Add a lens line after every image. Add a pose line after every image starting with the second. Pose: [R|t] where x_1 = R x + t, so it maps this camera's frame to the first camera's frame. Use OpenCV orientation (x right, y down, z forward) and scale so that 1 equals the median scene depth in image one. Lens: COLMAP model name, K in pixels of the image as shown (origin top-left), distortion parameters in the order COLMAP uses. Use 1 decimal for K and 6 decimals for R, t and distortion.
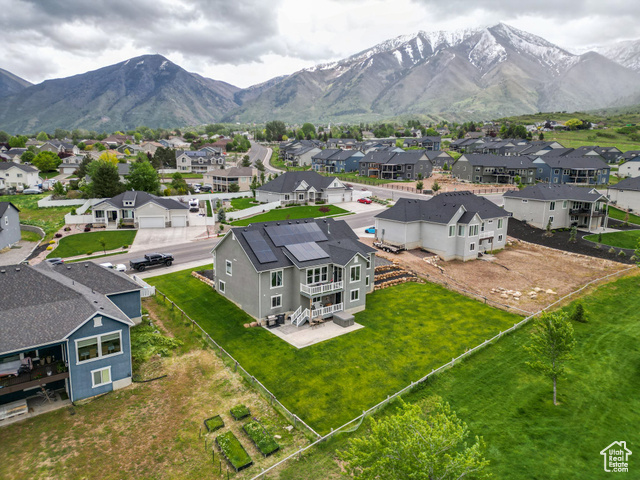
lens RADIAL K [[443.0, 0, 320.2], [0, 443.0, 241.3], [0, 0, 1]] dist [0.082580, -0.070820]
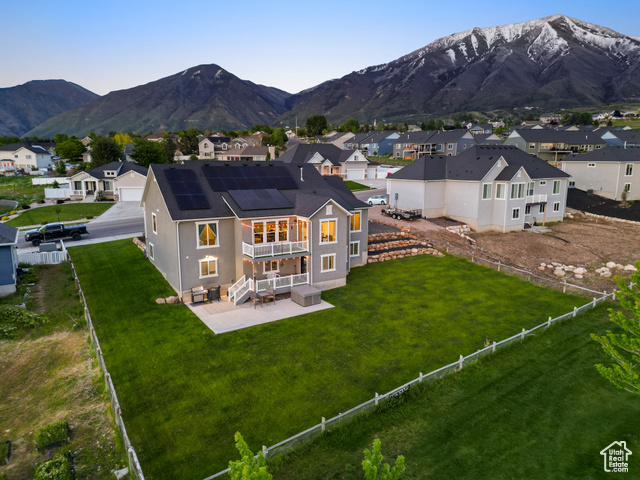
lens RADIAL K [[443.0, 0, 320.2], [0, 443.0, 241.3], [0, 0, 1]] dist [0.082580, -0.070820]
pose [[0.993851, 0.005871, -0.110570, 0.110816], [-0.006815, 0.999943, -0.008163, 0.073607], [0.110516, 0.008866, 0.993835, 0.247750]]
